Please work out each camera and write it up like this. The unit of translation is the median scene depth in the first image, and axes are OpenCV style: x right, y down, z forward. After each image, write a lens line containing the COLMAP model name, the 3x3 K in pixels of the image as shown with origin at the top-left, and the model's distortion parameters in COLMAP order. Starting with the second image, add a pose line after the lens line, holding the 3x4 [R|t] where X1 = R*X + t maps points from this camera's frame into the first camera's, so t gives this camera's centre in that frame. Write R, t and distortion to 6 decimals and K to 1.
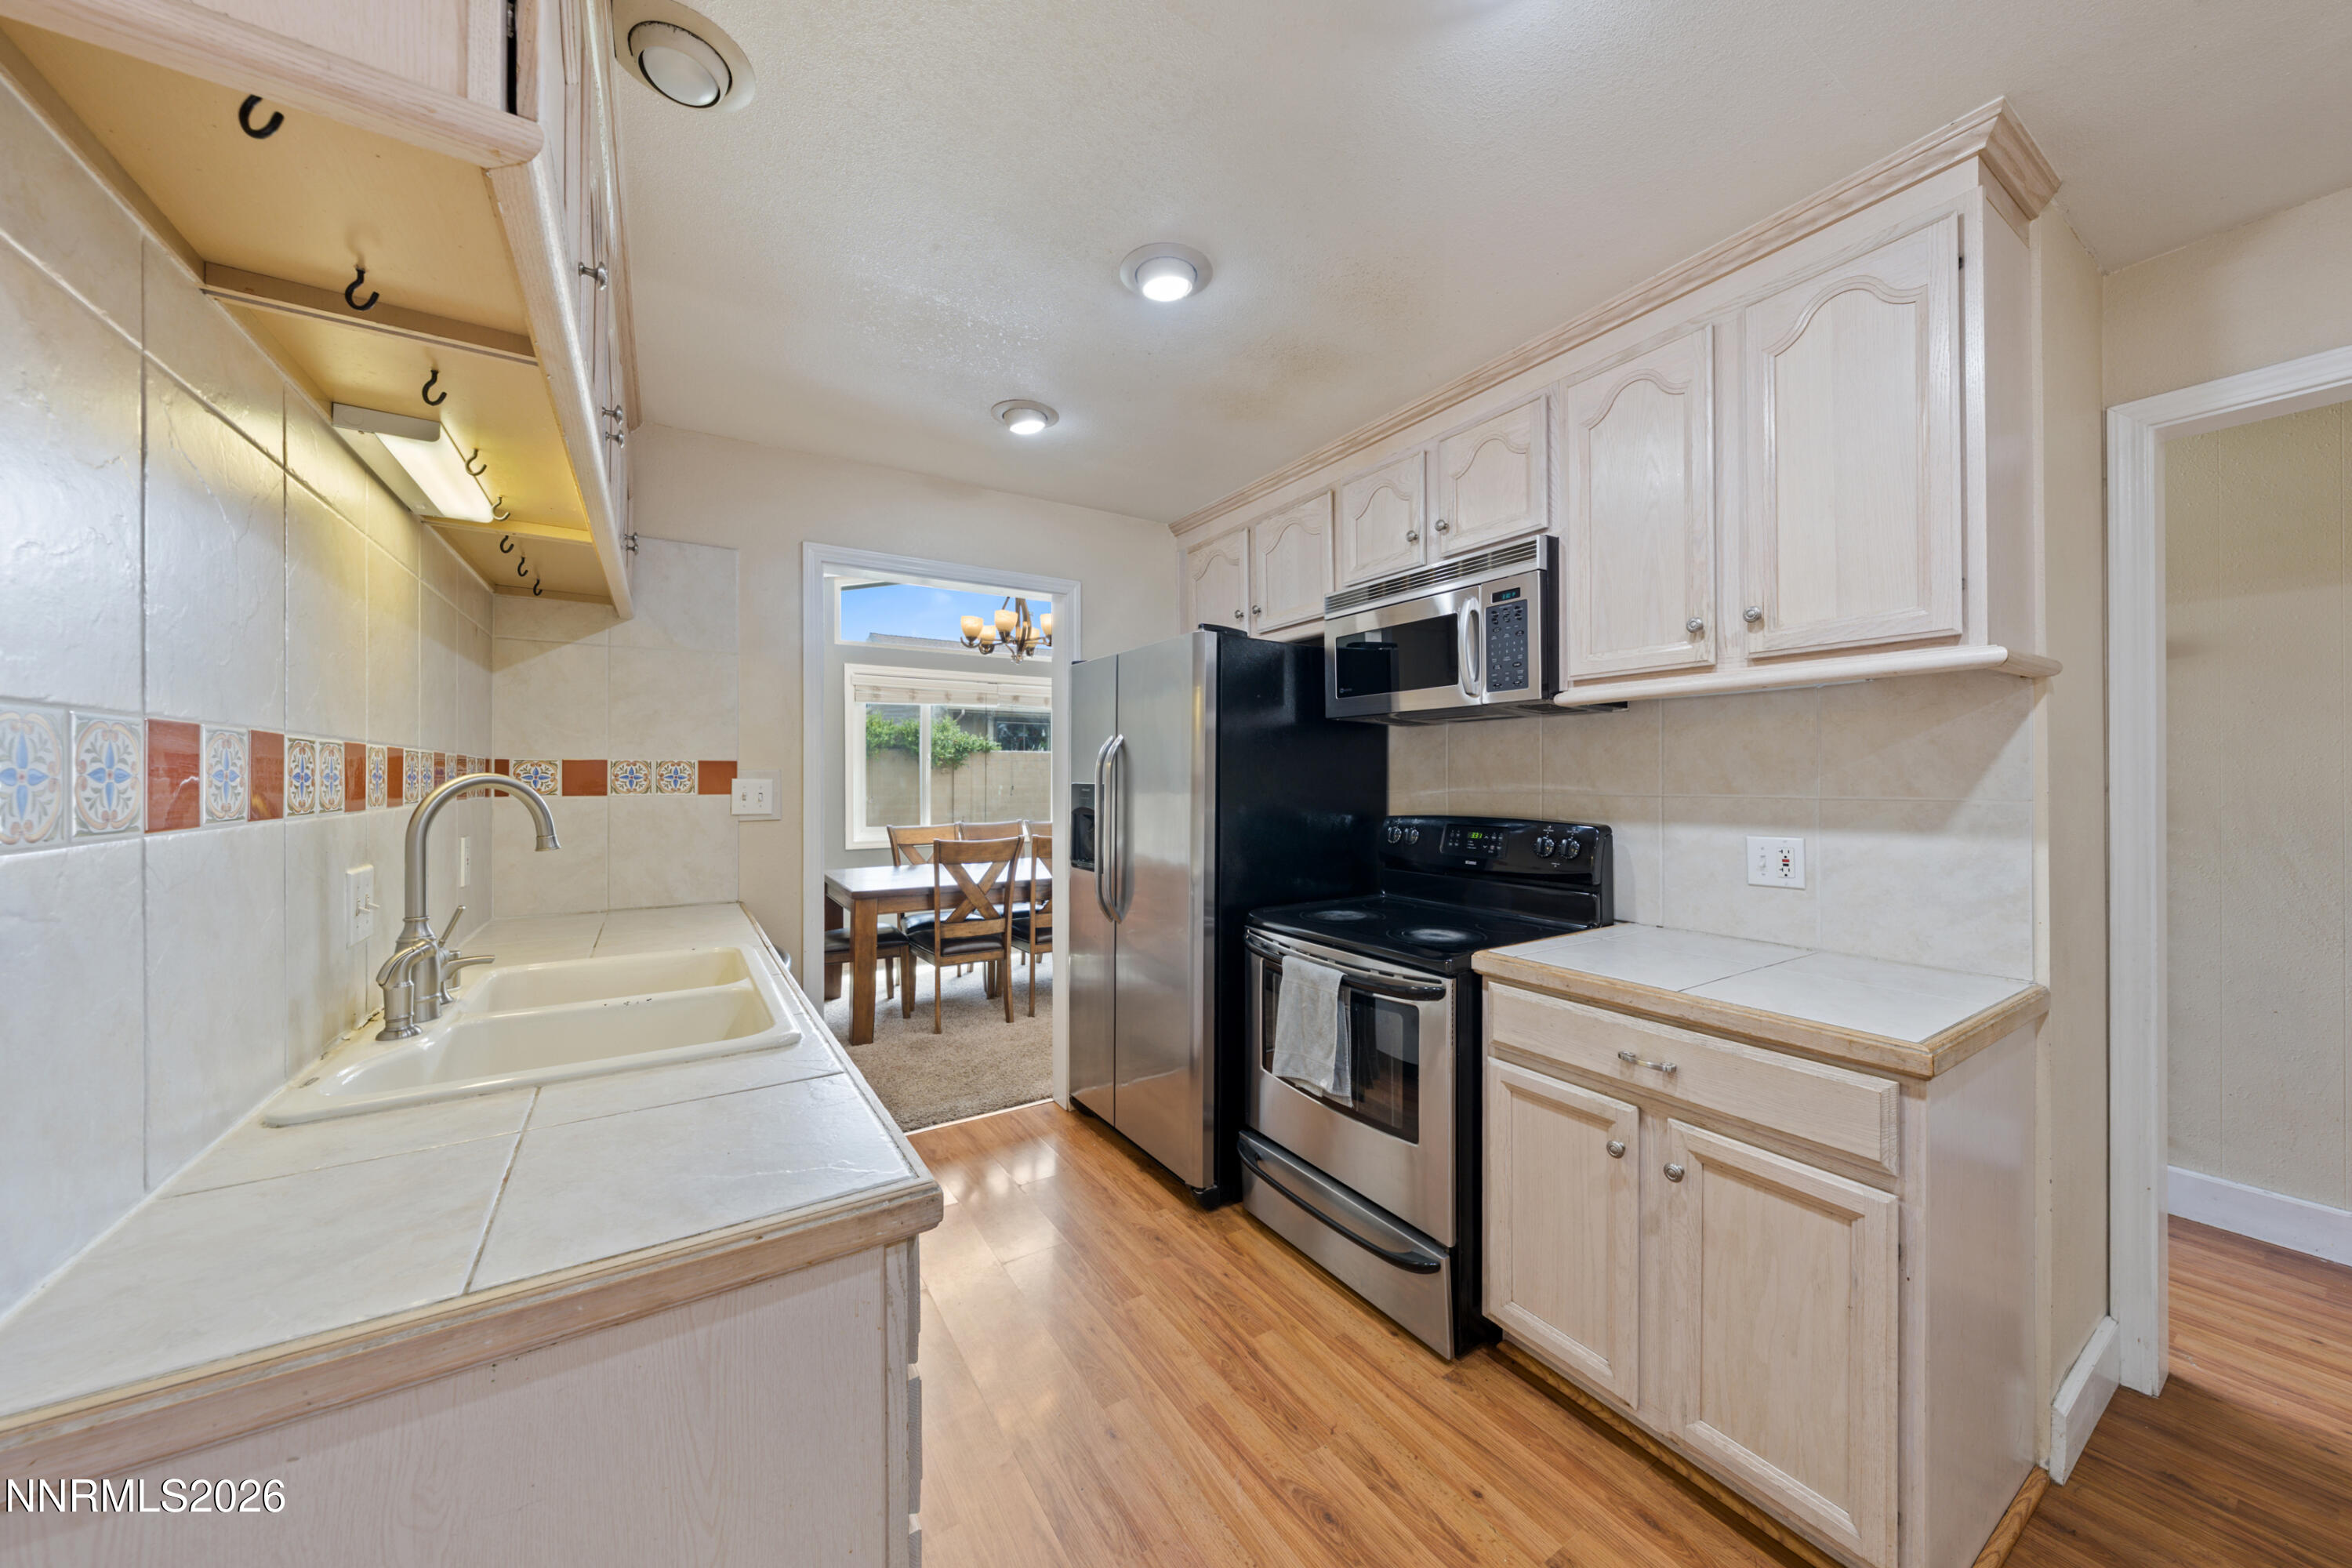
lens RADIAL K [[809.0, 0, 1186.3], [0, 809.0, 776.0], [0, 0, 1]] dist [-0.000833, -0.000212]
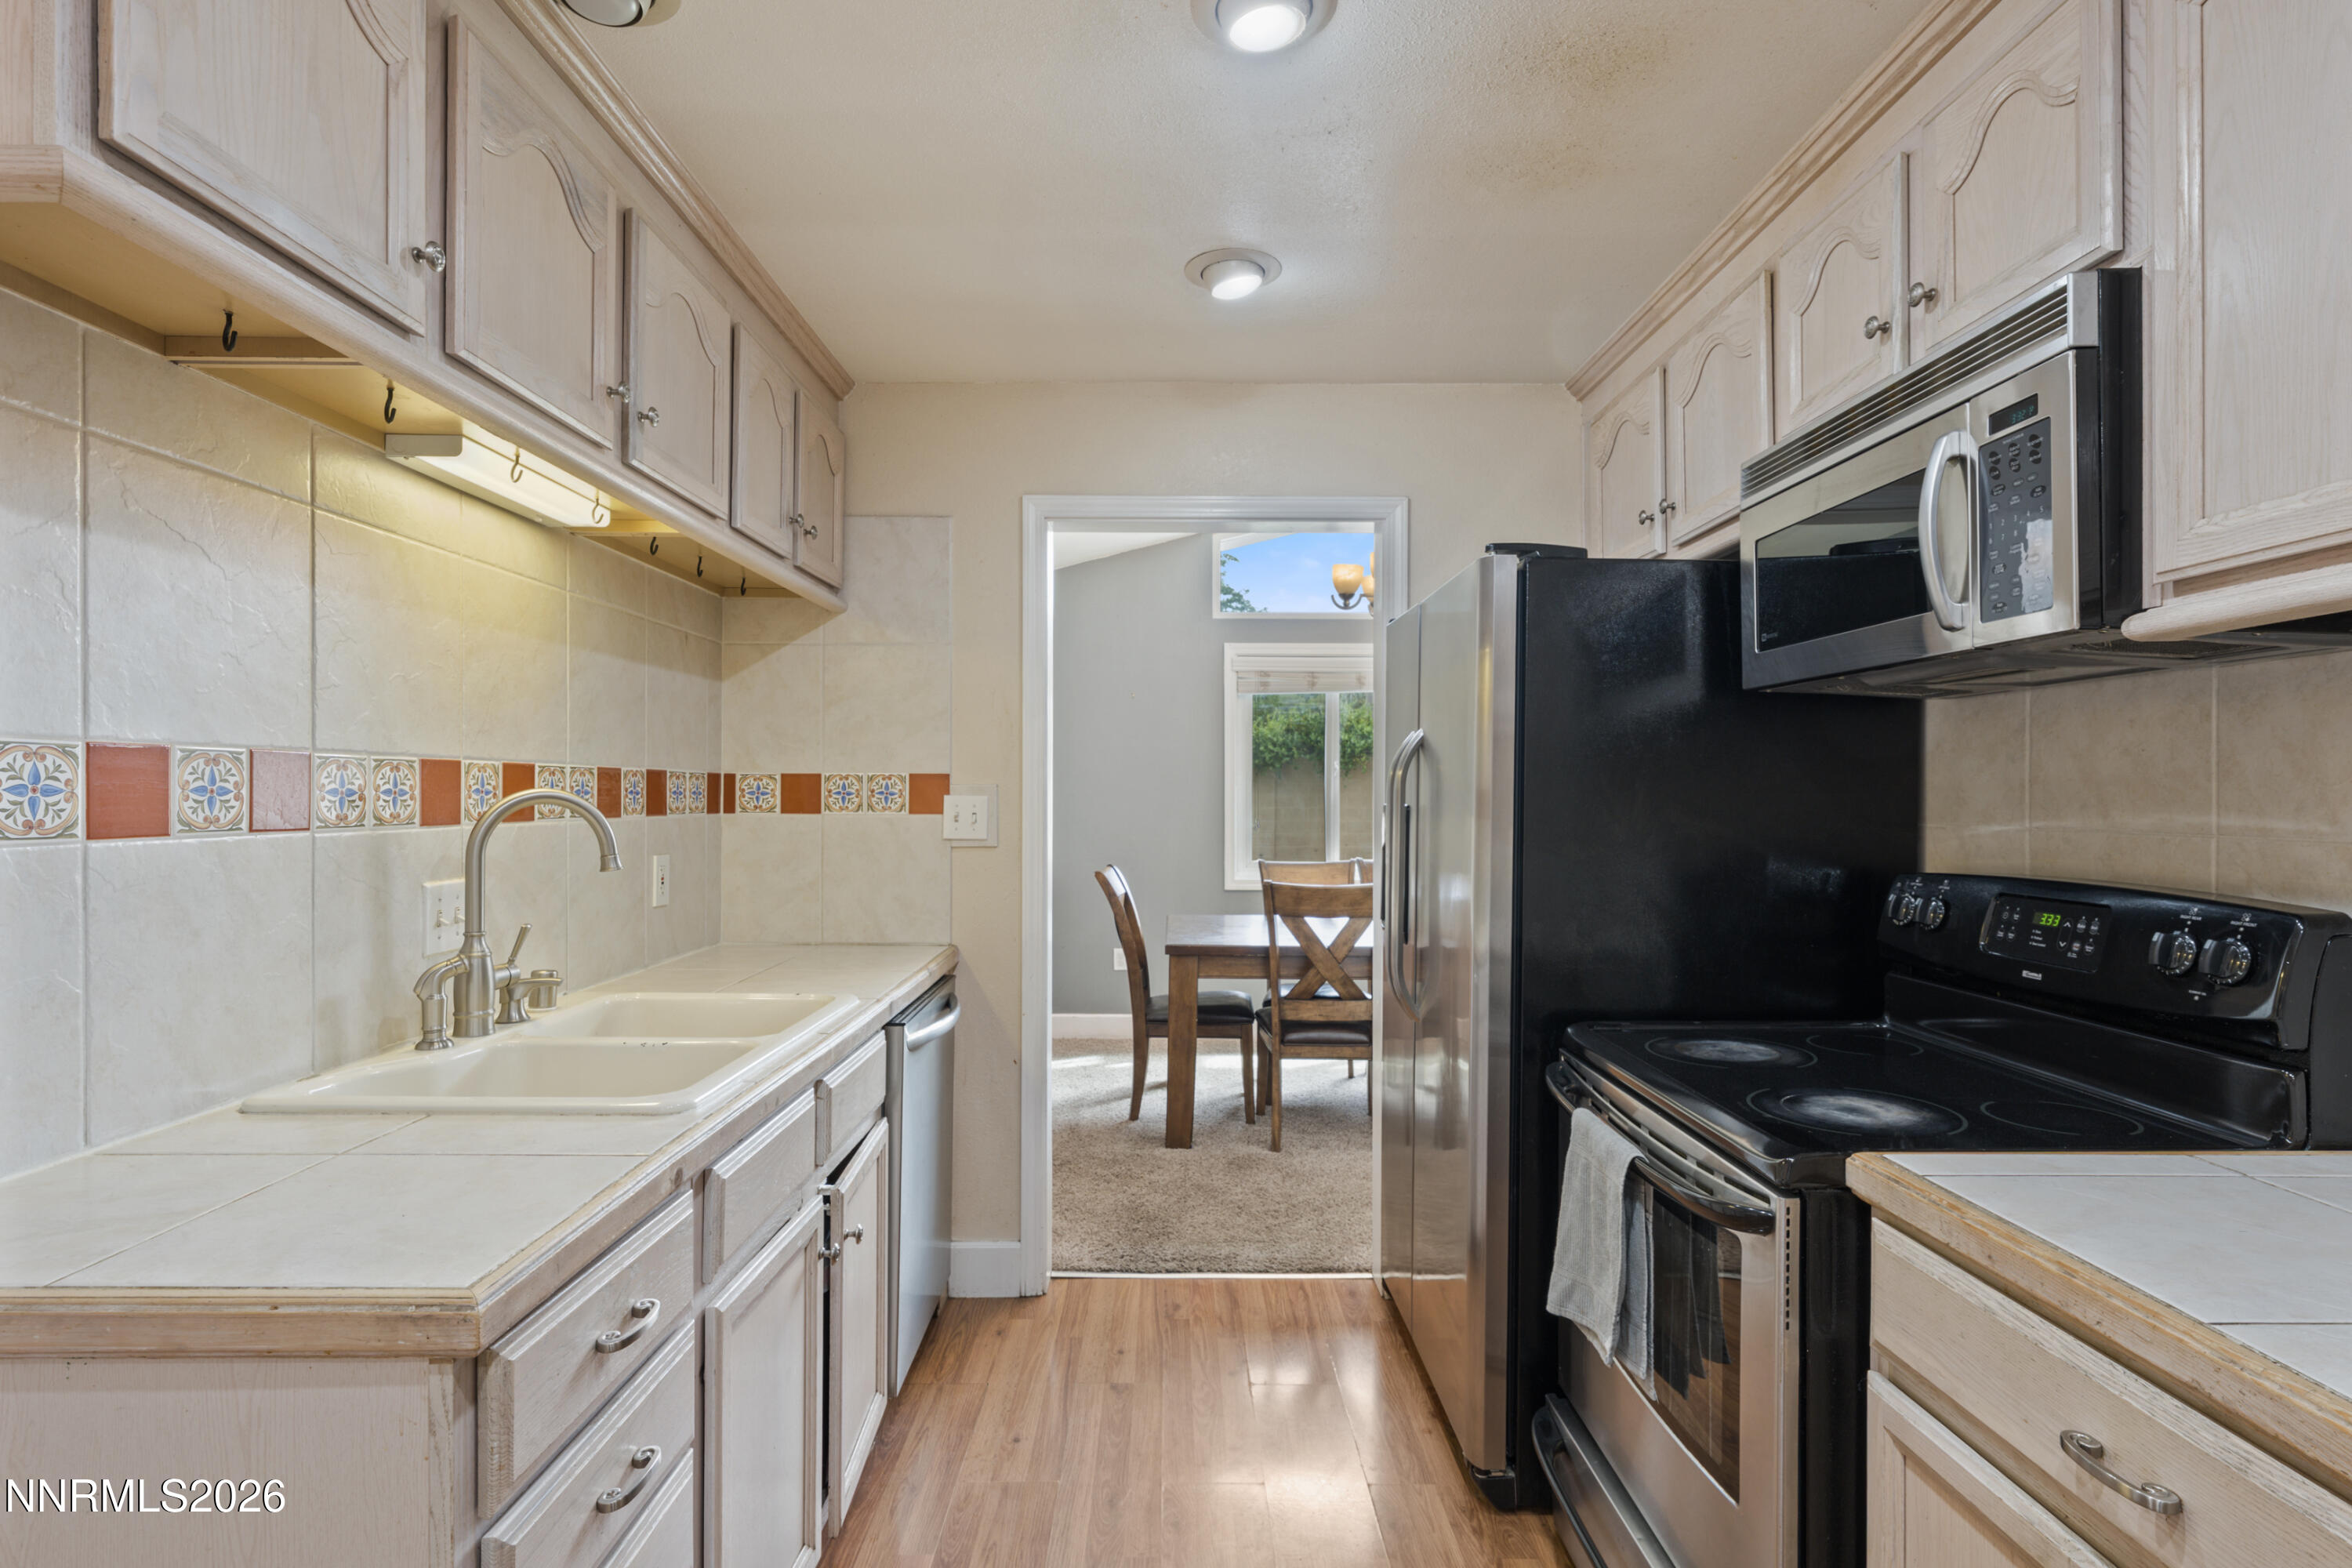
lens RADIAL K [[1167.0, 0, 1174.2], [0, 1167.0, 795.3], [0, 0, 1]] dist [0.000967, 0.000294]
pose [[0.841067, 0.004112, -0.540915, 0.361243], [-0.002898, 0.999991, 0.003097, -0.001314], [0.540923, -0.001037, 0.841071, 0.161732]]
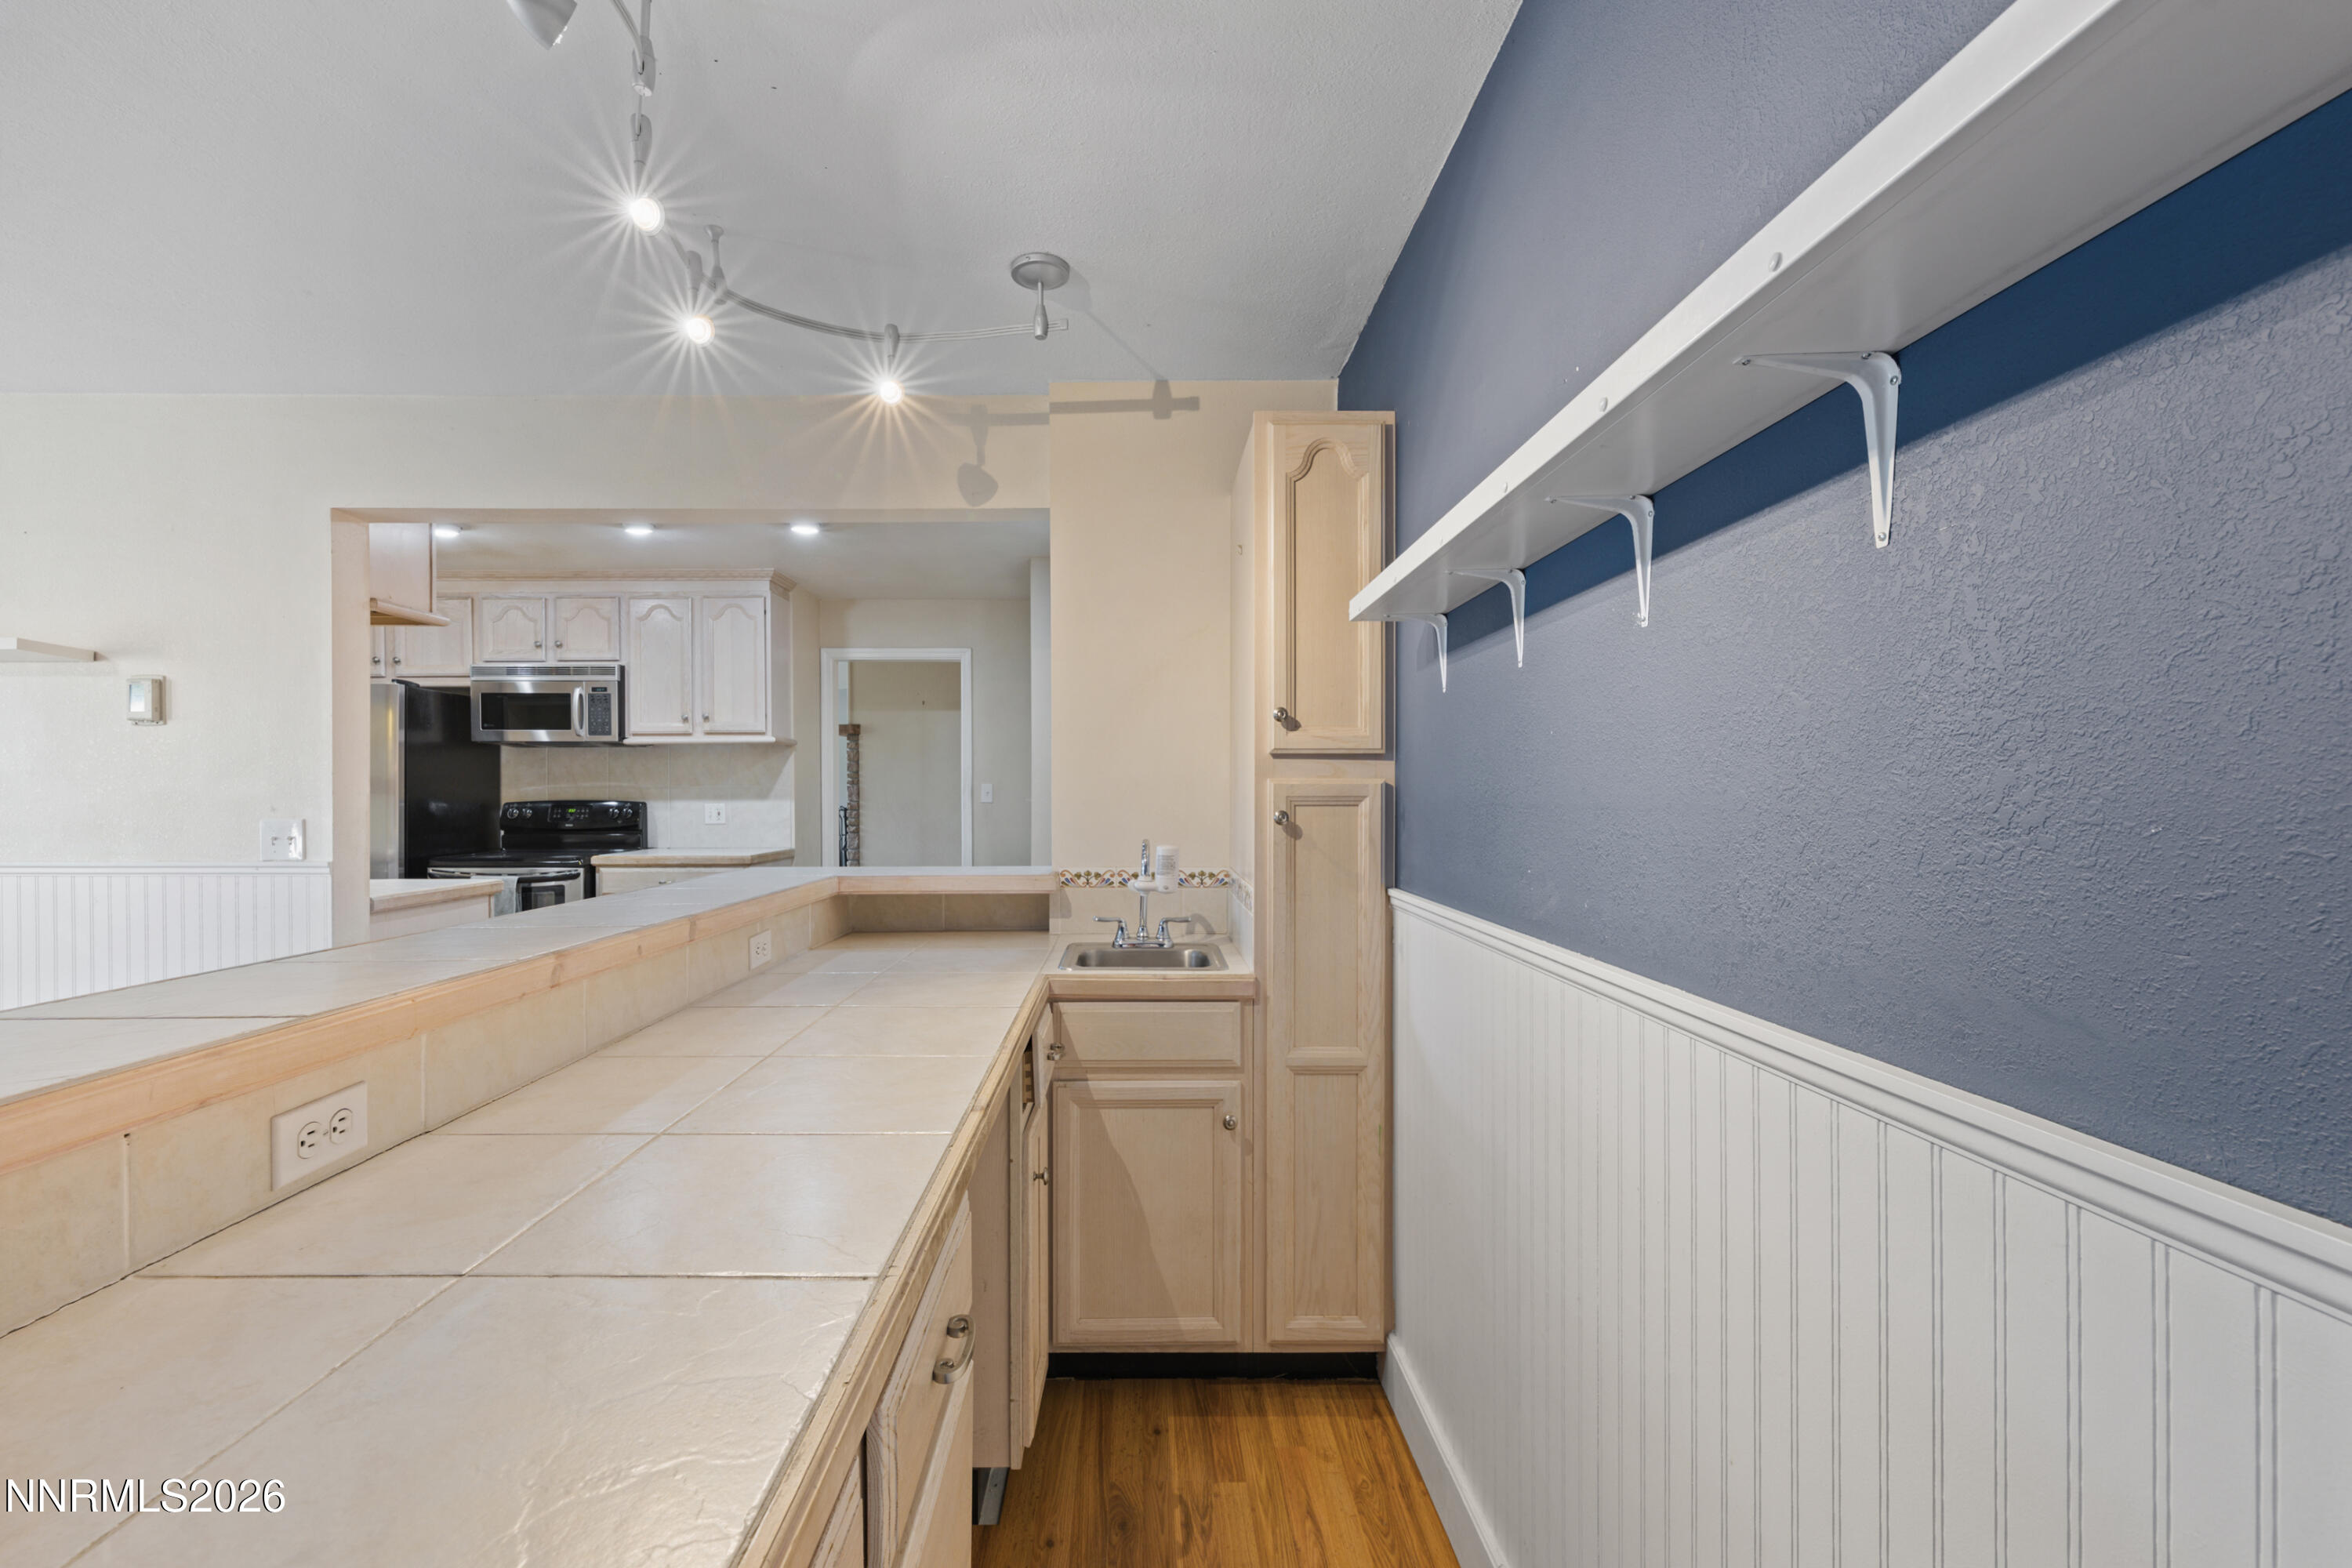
lens RADIAL K [[998.6, 0, 1135.4], [0, 998.6, 796.3], [0, 0, 1]] dist [-0.000069, -0.000045]
pose [[0.537362, -0.000940, 0.843351, -1.044685], [-0.001381, 0.999997, 0.001994, 0.042826], [-0.843351, -0.002236, 0.537359, -1.562096]]
